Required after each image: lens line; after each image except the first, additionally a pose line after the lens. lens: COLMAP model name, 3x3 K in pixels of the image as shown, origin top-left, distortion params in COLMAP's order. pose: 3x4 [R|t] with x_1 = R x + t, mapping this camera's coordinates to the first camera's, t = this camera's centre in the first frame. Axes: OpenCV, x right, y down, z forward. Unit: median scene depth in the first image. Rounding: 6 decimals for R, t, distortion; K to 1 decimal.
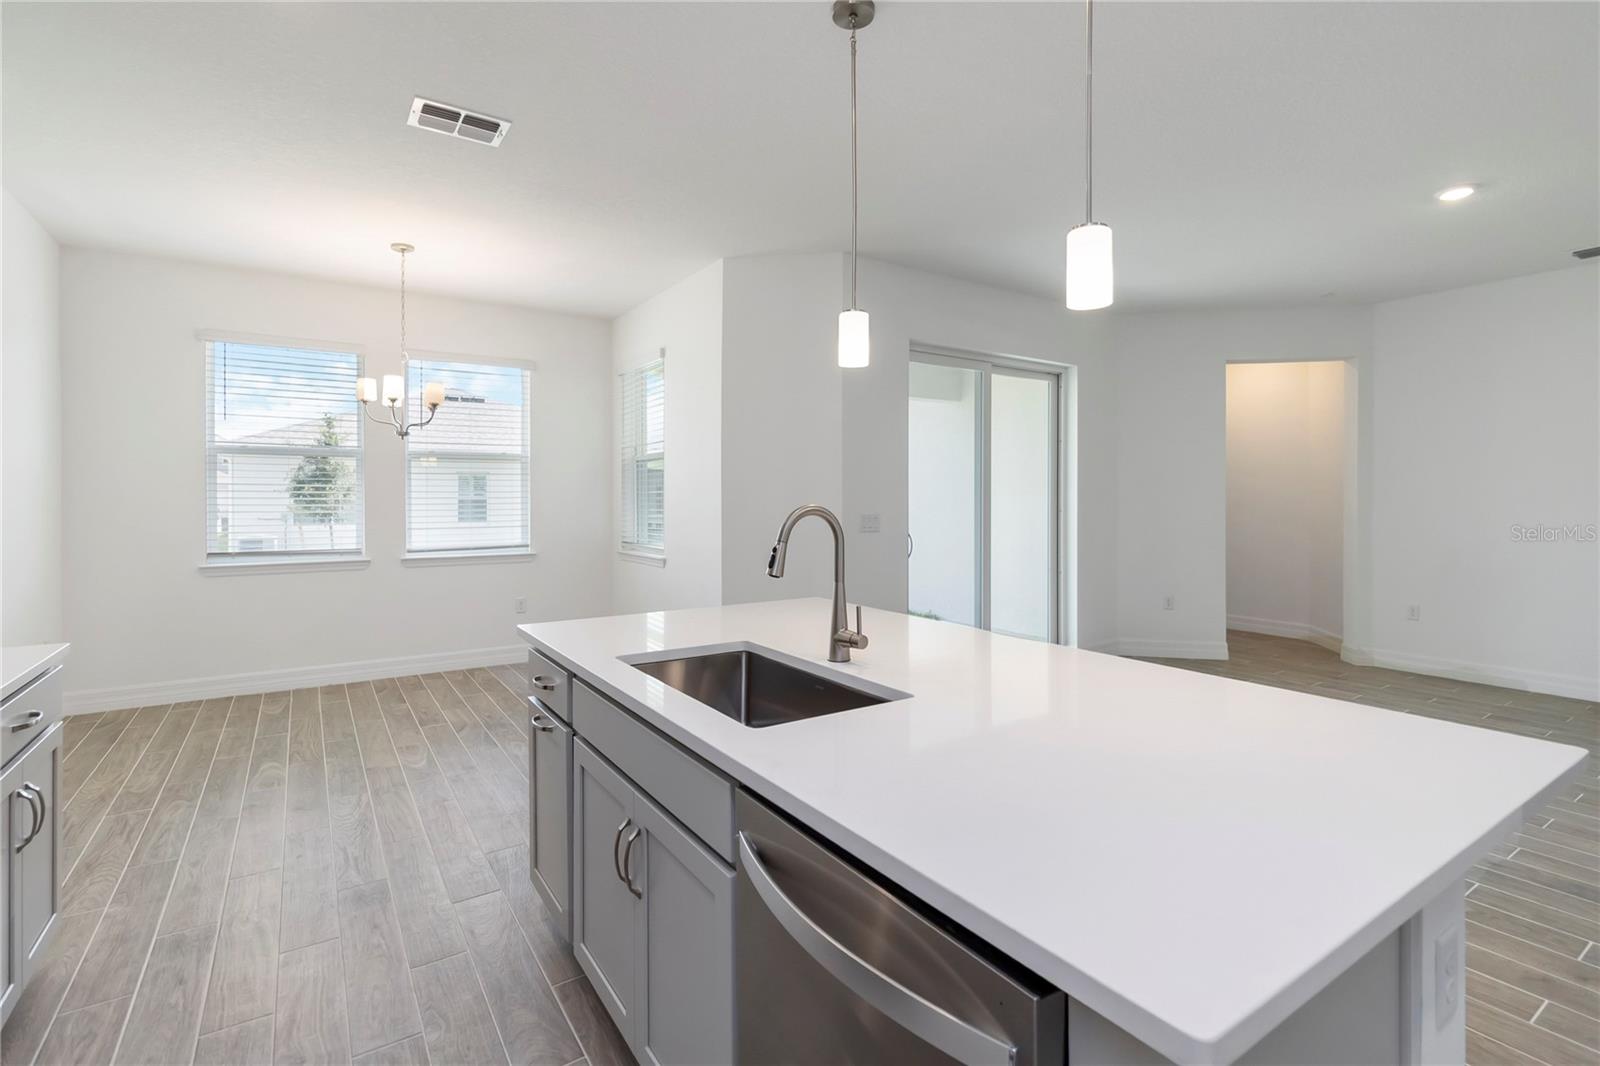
lens RADIAL K [[747.3, 0, 804.2], [0, 747.3, 497.0], [0, 0, 1]] dist [0.000729, 0.000278]
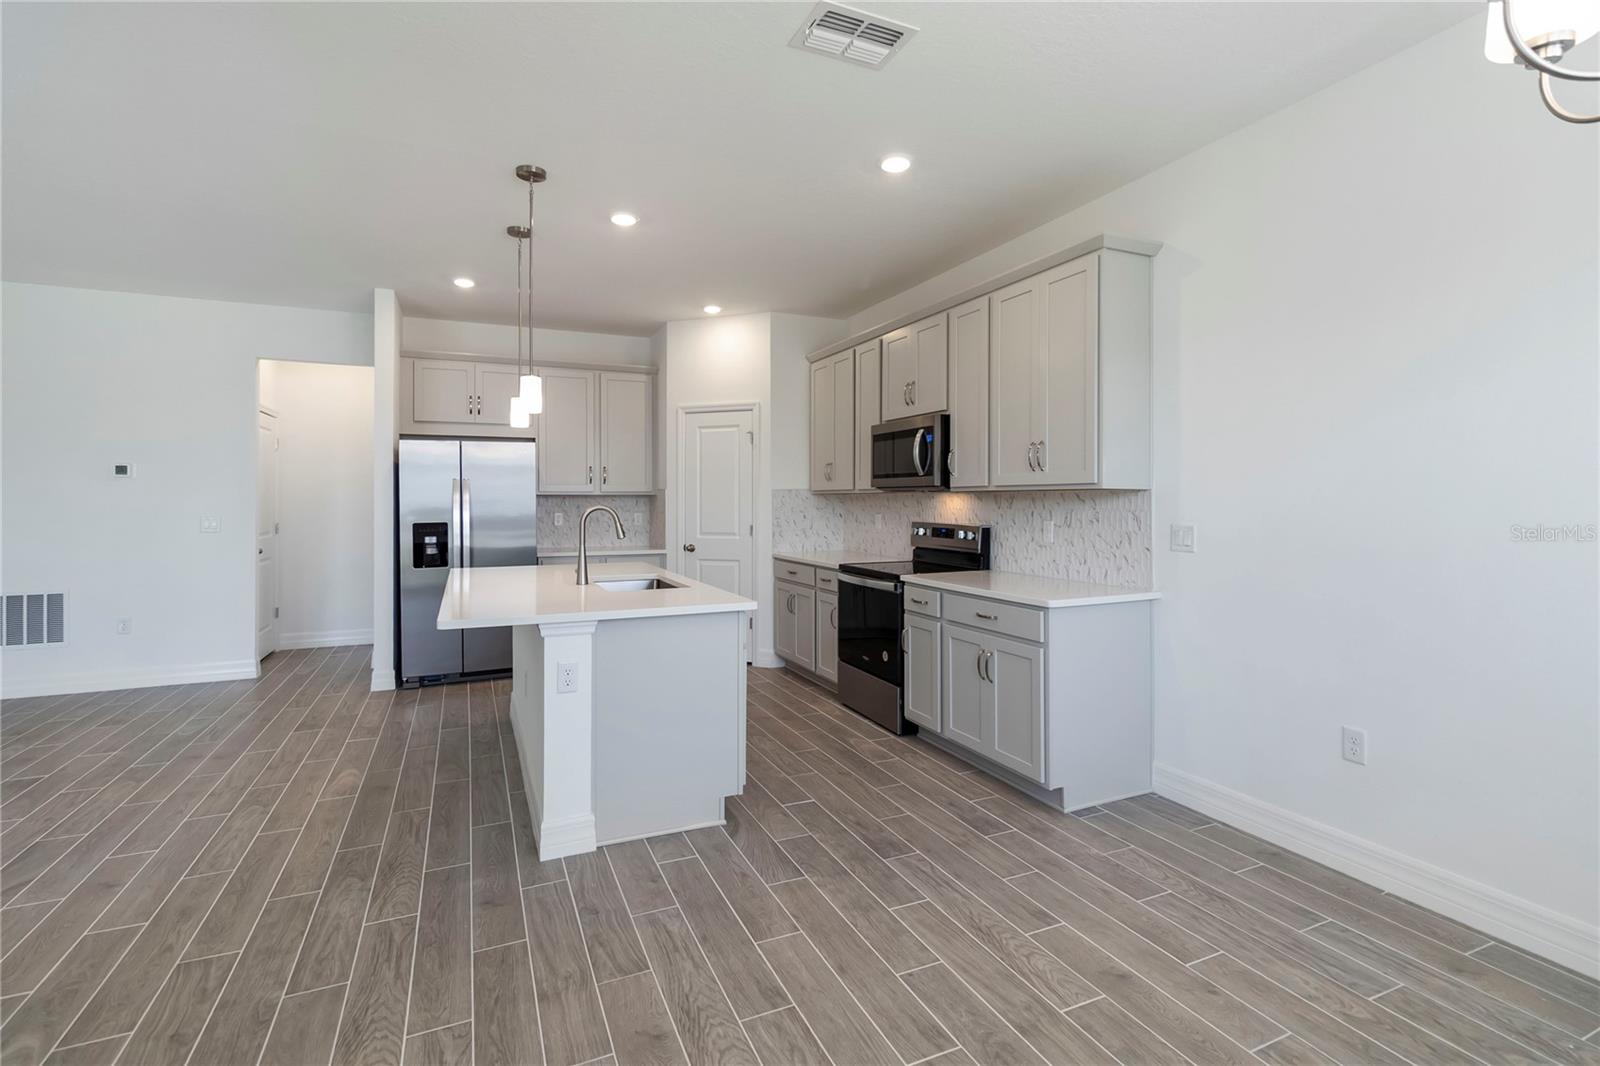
lens RADIAL K [[747.3, 0, 804.2], [0, 747.3, 497.0], [0, 0, 1]] dist [0.000729, 0.000278]
pose [[-0.986038, 0.004421, 0.166461, -0.566417], [0.003921, 0.999987, -0.003333, -0.002486], [-0.166474, -0.002634, -0.986042, 1.875743]]
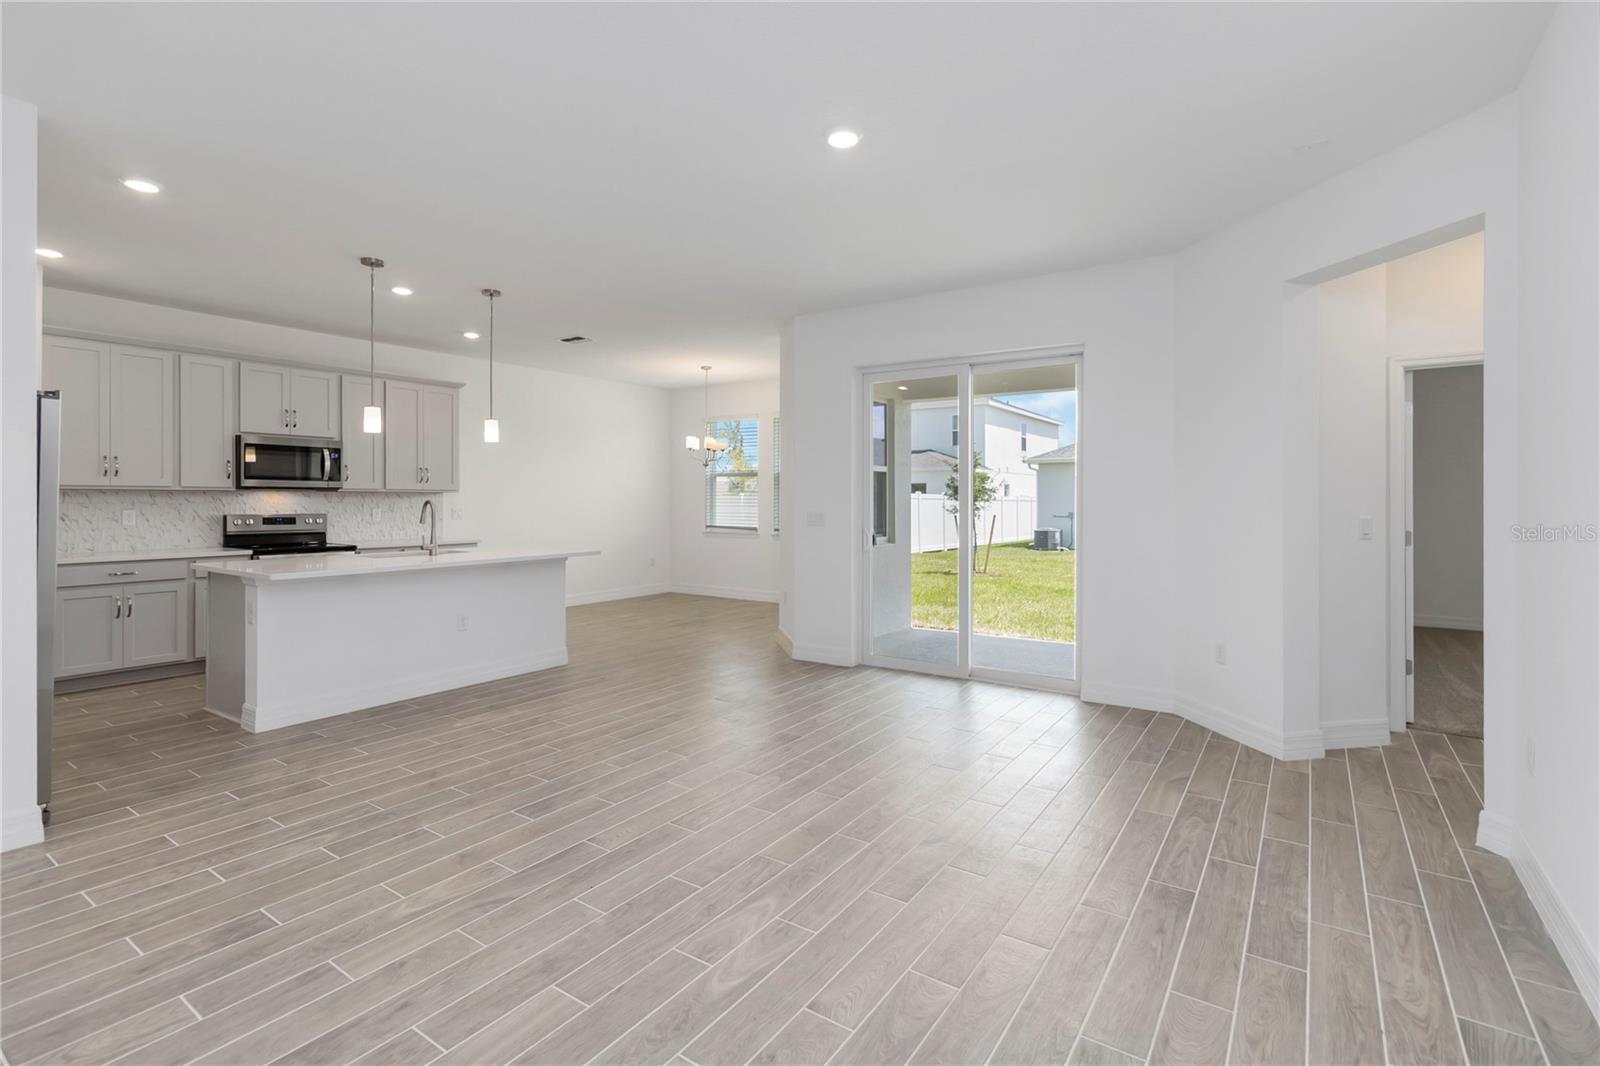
lens RADIAL K [[747.3, 0, 804.2], [0, 747.3, 497.0], [0, 0, 1]] dist [0.000729, 0.000278]
pose [[0.367794, 0.000431, -0.929907, 2.090064], [-0.003338, 0.999994, -0.000857, -0.003262], [0.929901, 0.003419, 0.367793, 0.832501]]
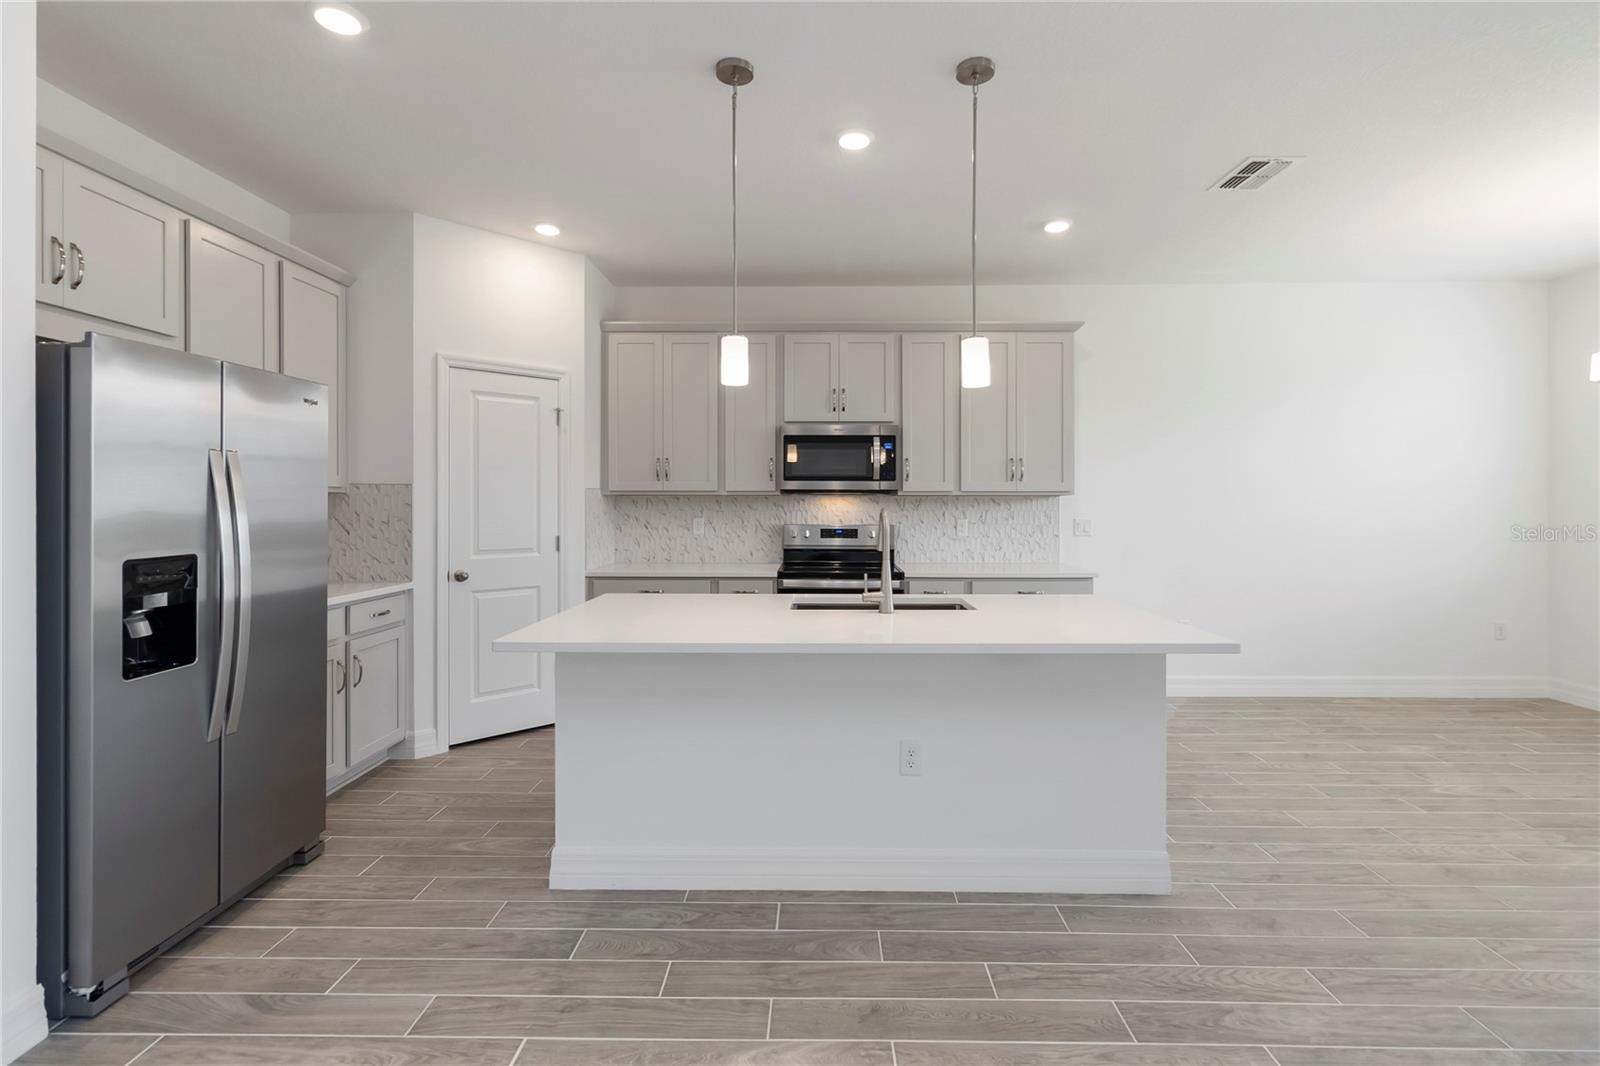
lens RADIAL K [[743.2, 0, 809.3], [0, 743.2, 504.4], [0, 0, 1]] dist [0.000166, 0.000272]
pose [[-0.571521, 0.002704, -0.820583, 0.889032], [-0.000176, 0.999994, 0.003418, -0.002387], [0.820588, 0.002098, -0.571517, 1.136148]]
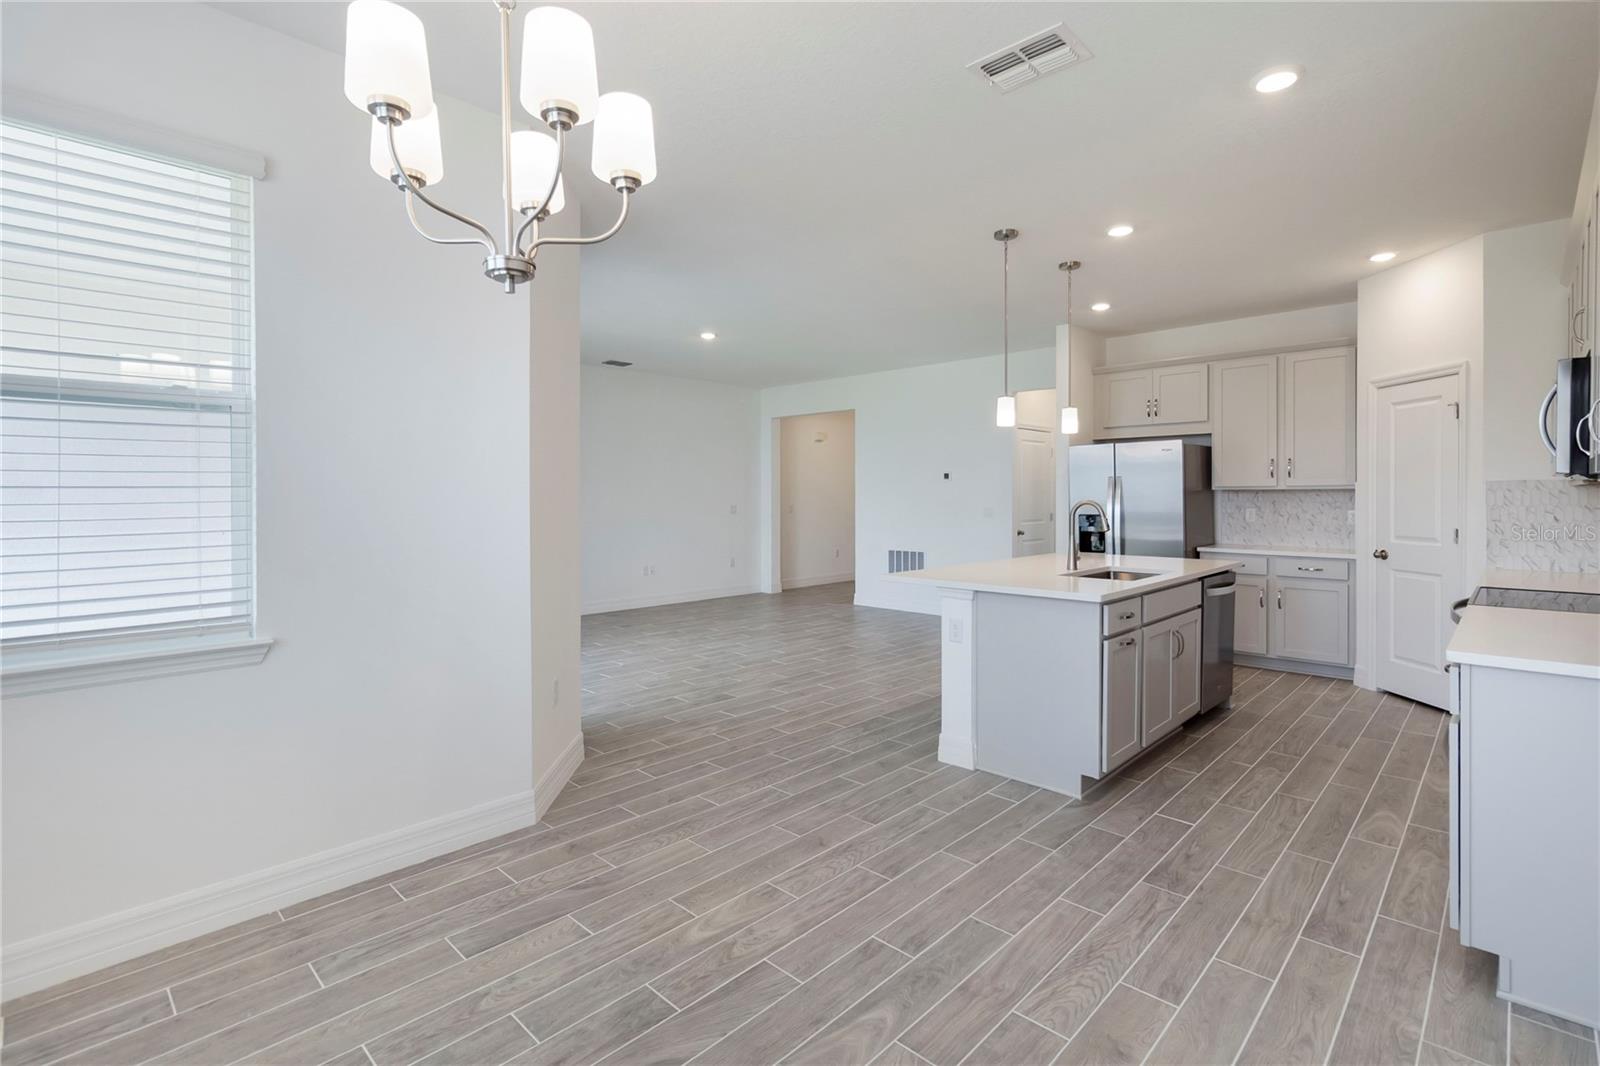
lens RADIAL K [[747.3, 0, 804.2], [0, 747.3, 497.0], [0, 0, 1]] dist [0.000729, 0.000278]
pose [[-0.215788, 0.000977, 0.976440, -1.298135], [0.003097, 0.999995, -0.000316, -0.001589], [-0.976435, 0.002956, -0.215790, 1.496571]]
